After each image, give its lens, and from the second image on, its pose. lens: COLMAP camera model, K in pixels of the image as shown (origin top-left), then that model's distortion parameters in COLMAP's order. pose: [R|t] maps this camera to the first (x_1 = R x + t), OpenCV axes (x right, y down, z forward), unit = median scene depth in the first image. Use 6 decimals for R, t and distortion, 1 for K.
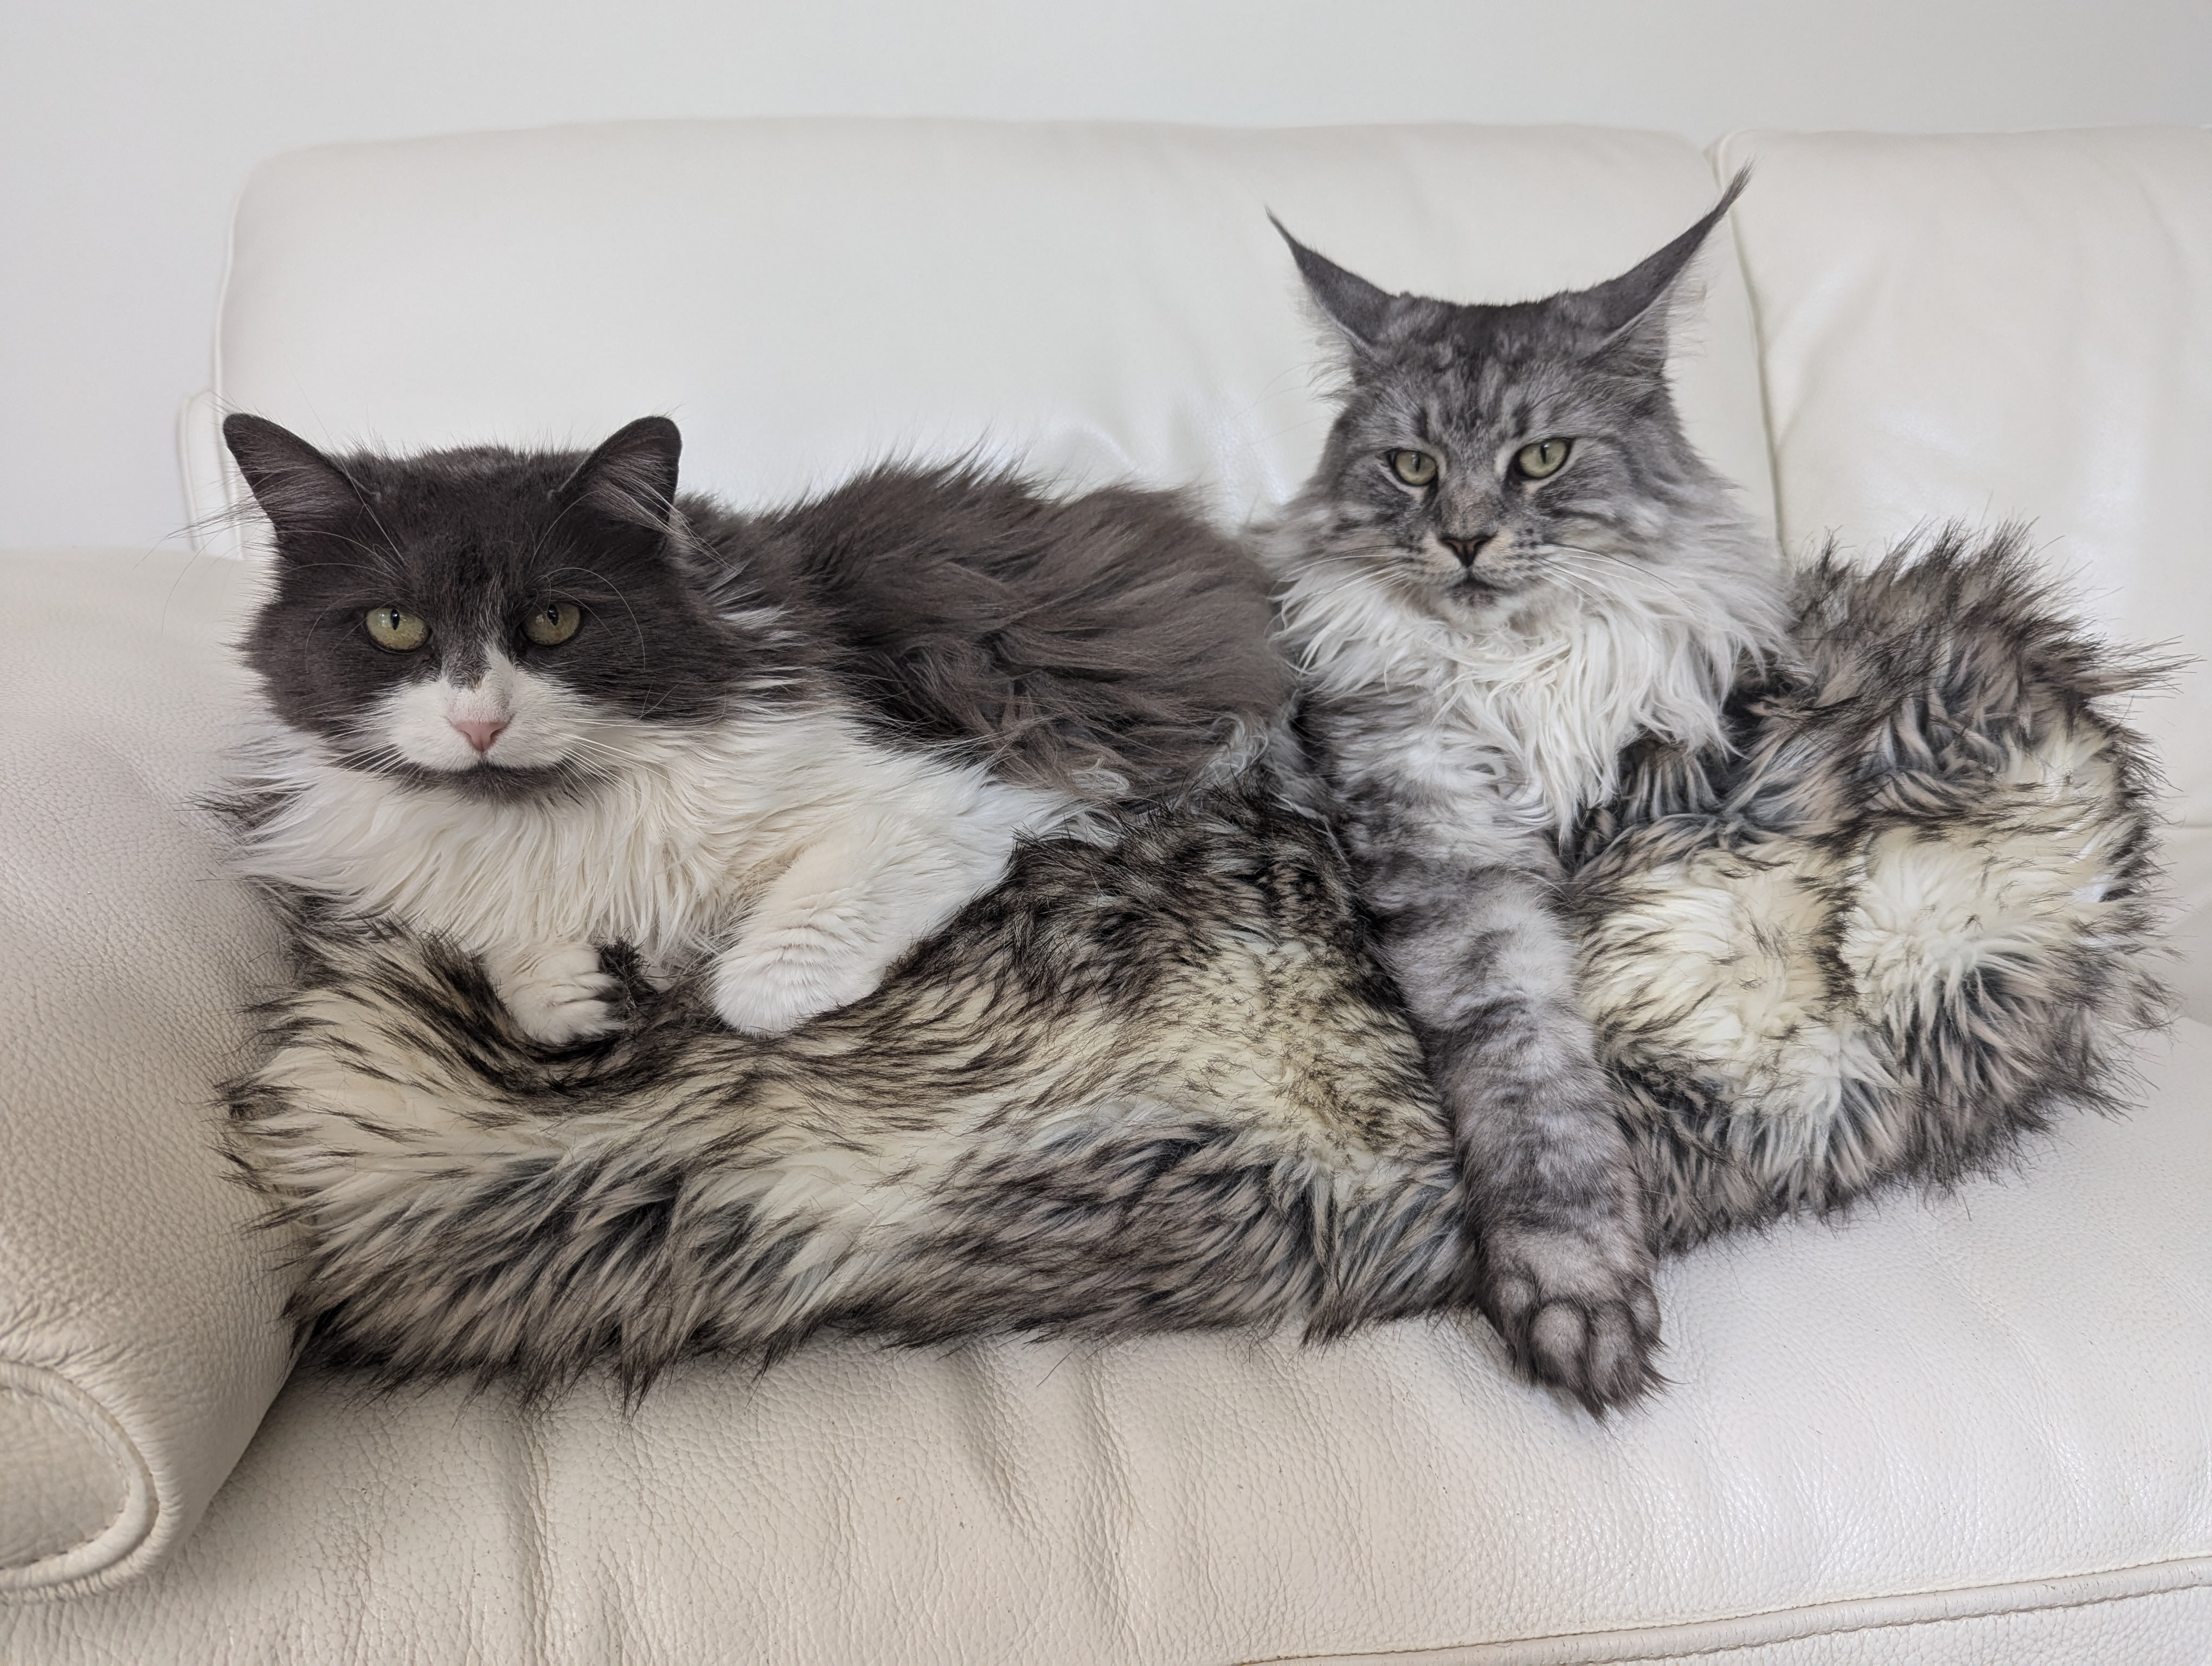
lens RADIAL K [[1648.1, 0, 1106.0], [0, 1648.1, 833.0], [0, 0, 1]] dist [0.046460, -0.068013]
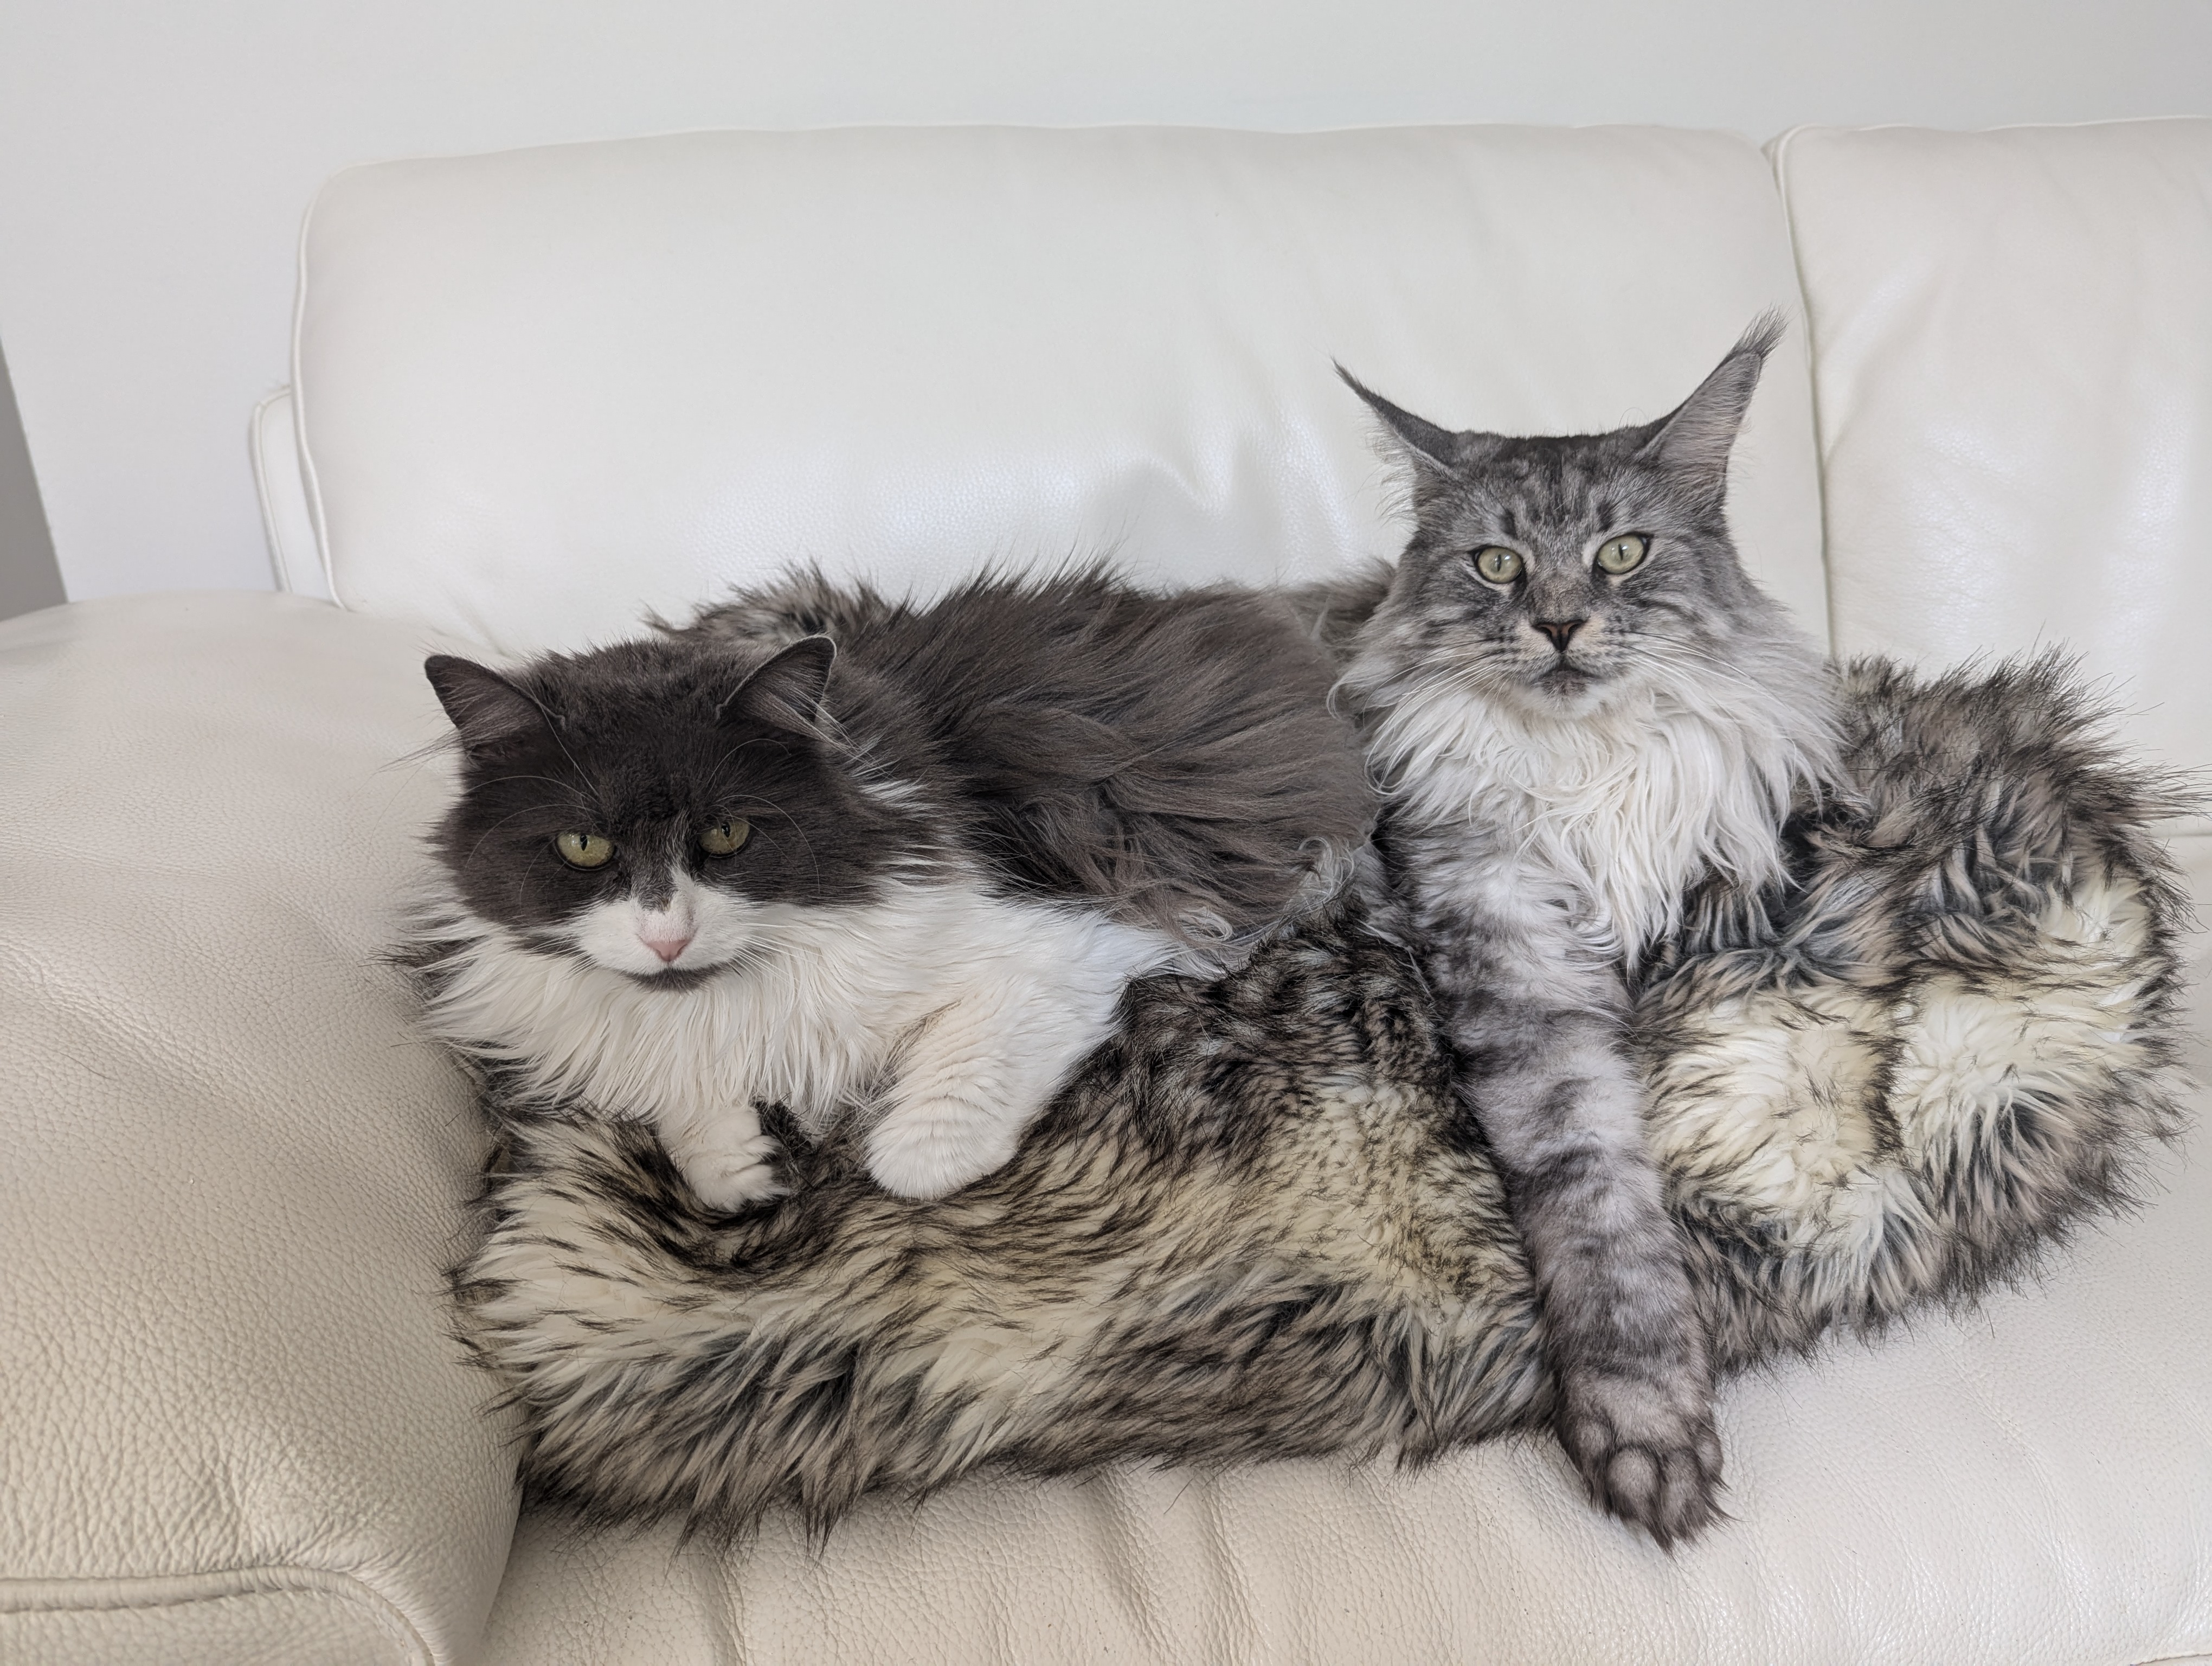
lens RADIAL K [[1648.1, 0, 1106.0], [0, 1648.1, 833.0], [0, 0, 1]] dist [0.046460, -0.068013]
pose [[0.999994, 0.003224, -0.000993, -0.074397], [-0.003121, 0.995886, 0.090559, -0.209871], [0.001280, -0.090555, 0.995891, -0.075442]]
